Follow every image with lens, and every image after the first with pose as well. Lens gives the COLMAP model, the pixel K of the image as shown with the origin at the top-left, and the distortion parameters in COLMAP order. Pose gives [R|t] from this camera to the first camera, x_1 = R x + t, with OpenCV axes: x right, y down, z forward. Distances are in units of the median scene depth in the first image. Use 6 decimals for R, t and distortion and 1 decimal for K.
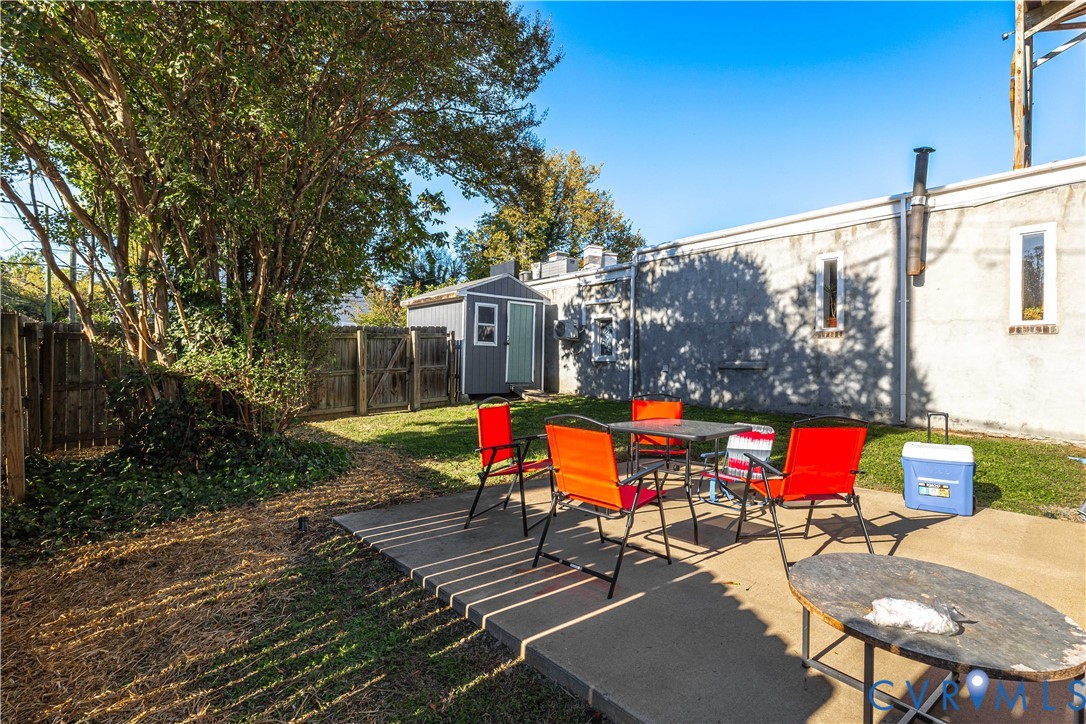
lens RADIAL K [[518.1, 0, 549.5], [0, 518.1, 364.5], [0, 0, 1]] dist [0.038369, 0.000840]
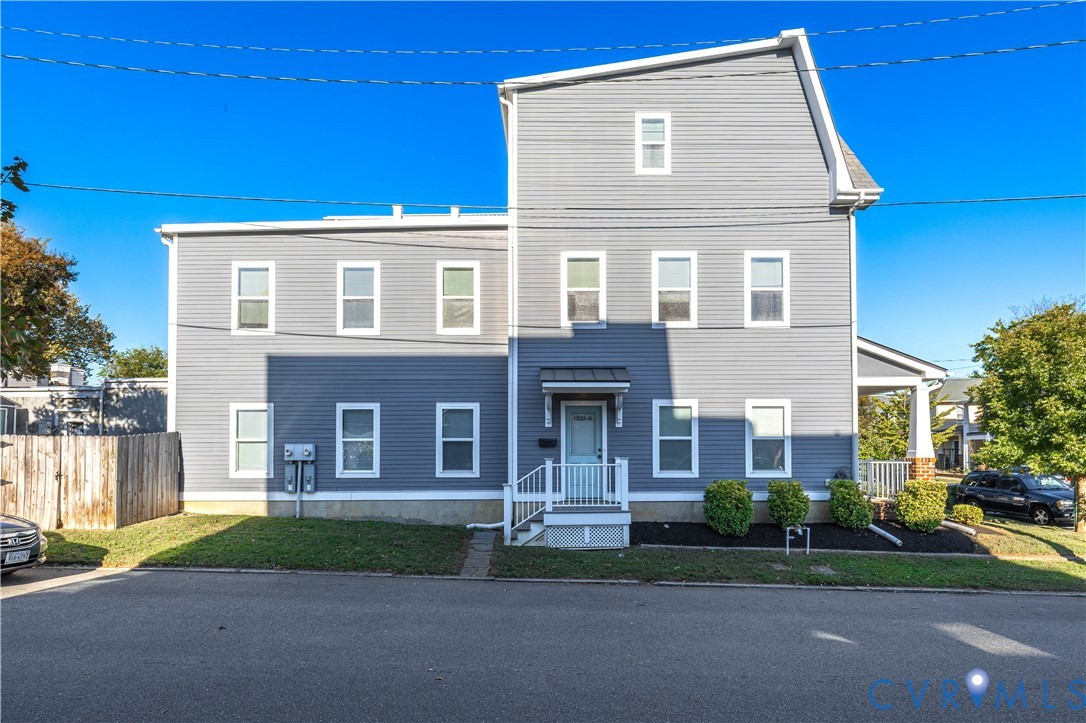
lens RADIAL K [[598.6, 0, 543.5], [0, 598.6, 364.6], [0, 0, 1]] dist [-0.003365, -0.001737]
pose [[0.654301, 0.004841, 0.756218, -0.410121], [0.007559, 0.999888, -0.012941, -0.294915], [-0.756196, 0.014184, 0.654191, -1.471689]]
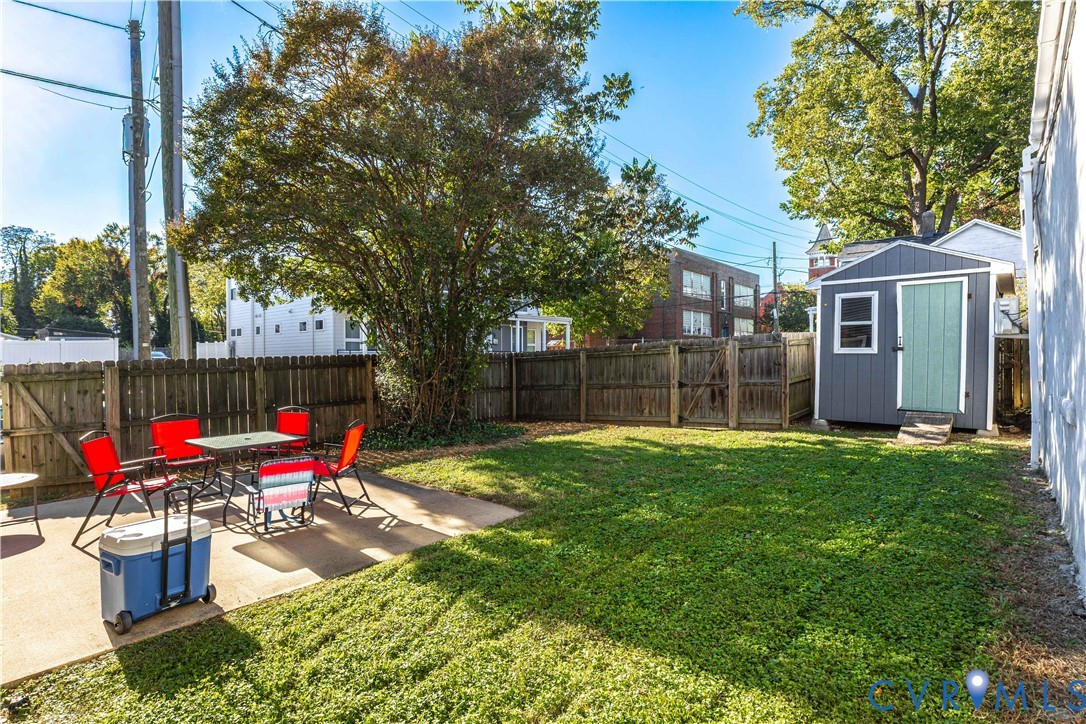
lens RADIAL K [[545.9, 0, 550.9], [0, 545.9, 365.2], [0, 0, 1]] dist [-0.001711, 0.000262]
pose [[0.151967, 0.005142, -0.988372, 0.733680], [0.003370, 0.999978, 0.005721, -0.035043], [0.988380, -0.004200, 0.151946, 0.652628]]
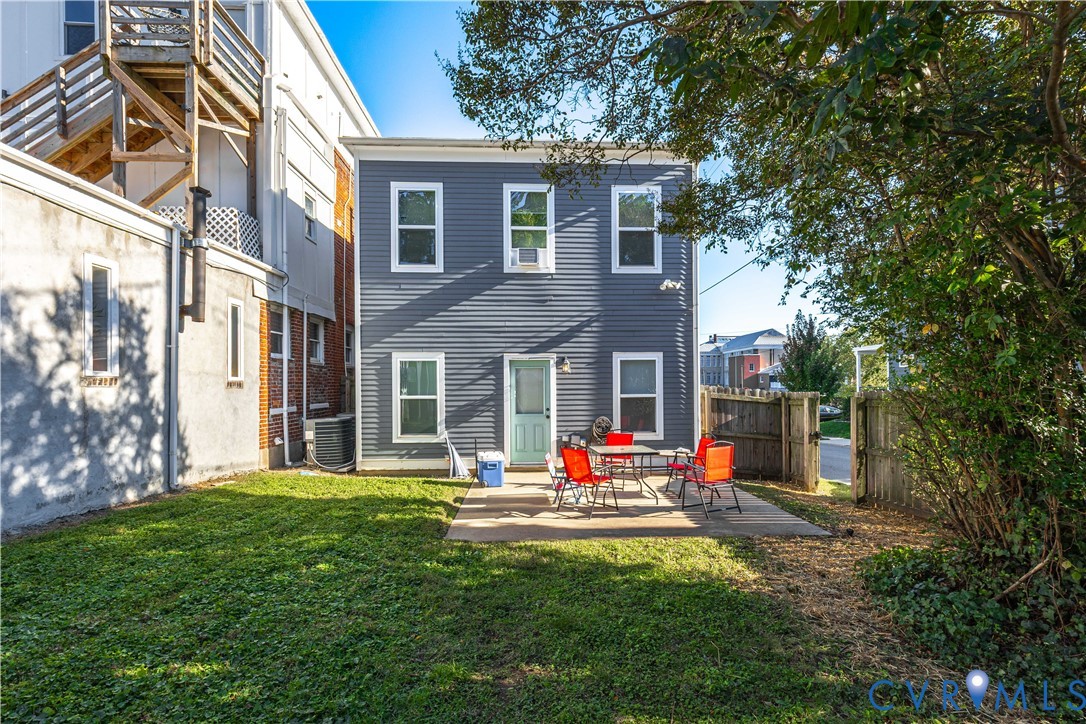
lens RADIAL K [[518.1, 0, 539.5], [0, 518.1, 379.2], [0, 0, 1]] dist [0.038369, 0.000840]
pose [[-0.775363, 0.002772, 0.631510, -0.294105], [0.000187, 0.999991, -0.004160, -0.051798], [-0.631516, -0.003107, -0.775357, 1.095856]]
